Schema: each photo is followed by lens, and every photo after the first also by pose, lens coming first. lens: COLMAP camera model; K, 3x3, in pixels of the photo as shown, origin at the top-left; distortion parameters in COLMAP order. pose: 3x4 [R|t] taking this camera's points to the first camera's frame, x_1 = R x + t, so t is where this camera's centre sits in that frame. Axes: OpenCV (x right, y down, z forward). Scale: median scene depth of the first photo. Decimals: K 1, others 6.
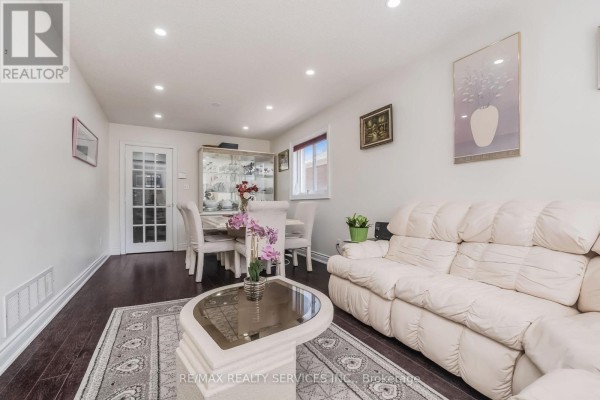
lens RADIAL K [[264.0, 0, 298.5], [0, 264.0, 202.3], [0, 0, 1]] dist [-0.023397, 0.000563]
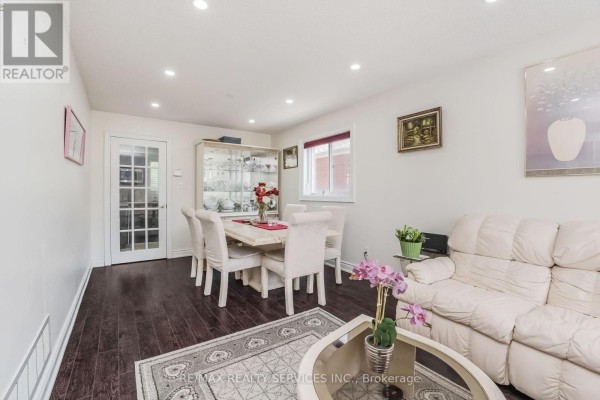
lens RADIAL K [[264.0, 0, 309.3], [0, 264.0, 193.1], [0, 0, 1]] dist [-0.023397, 0.000563]
pose [[0.991837, 0.002227, 0.127492, -0.207697], [-0.002398, 0.999996, 0.001186, -0.062165], [-0.127489, -0.001482, 0.991839, 0.125690]]
